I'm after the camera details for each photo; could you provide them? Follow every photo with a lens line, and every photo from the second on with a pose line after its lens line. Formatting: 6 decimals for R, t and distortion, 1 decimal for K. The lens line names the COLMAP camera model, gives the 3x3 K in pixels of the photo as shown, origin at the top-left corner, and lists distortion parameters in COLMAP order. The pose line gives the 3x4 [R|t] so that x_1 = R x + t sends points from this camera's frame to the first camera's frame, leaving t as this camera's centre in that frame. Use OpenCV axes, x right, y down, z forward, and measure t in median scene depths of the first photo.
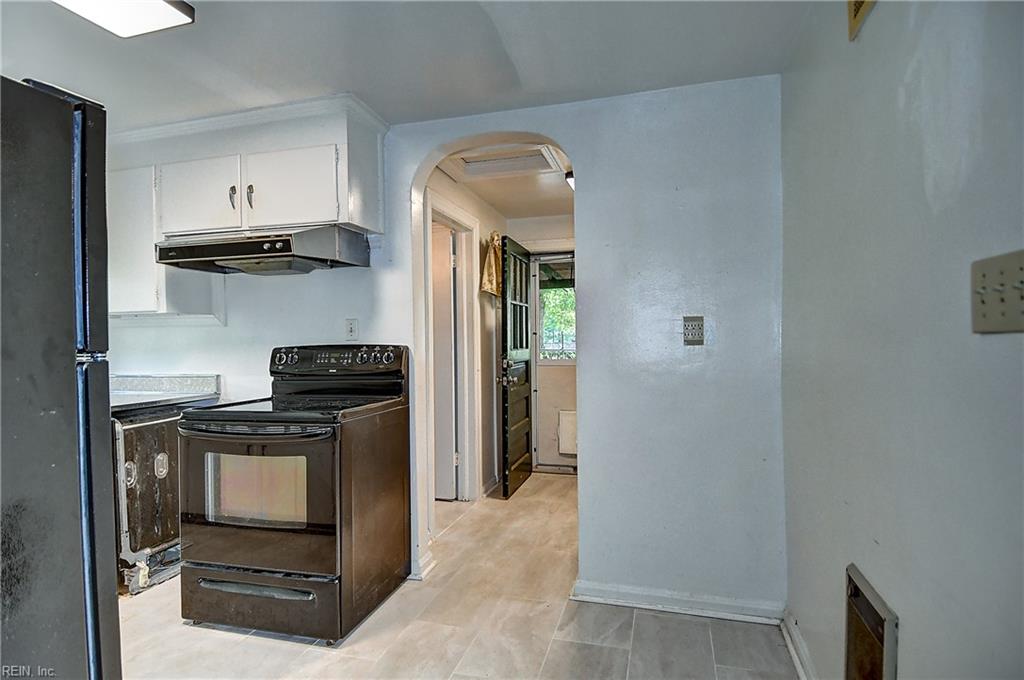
lens RADIAL K [[533.8, 0, 513.0], [0, 533.8, 341.5], [0, 0, 1]] dist [0.002031, -0.021115]
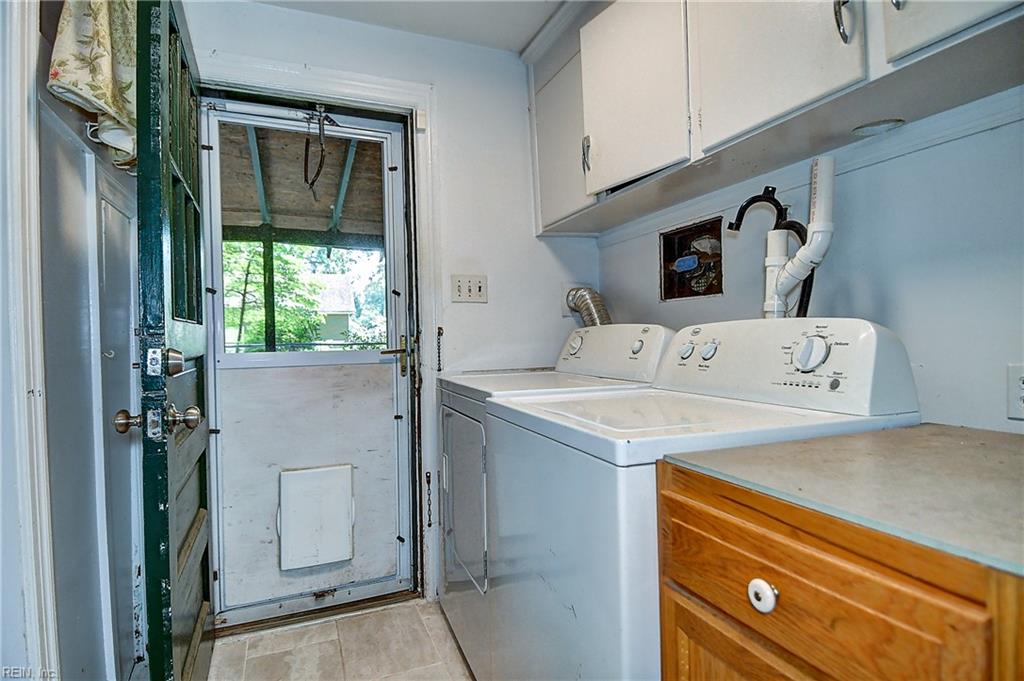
lens RADIAL K [[533.8, 0, 513.0], [0, 533.8, 342.0], [0, 0, 1]] dist [0.002031, -0.021115]
pose [[0.775335, -0.011213, 0.631451, -0.044565], [0.015885, 0.999872, -0.001749, 0.033680], [-0.631351, 0.011387, 0.775414, 0.649573]]
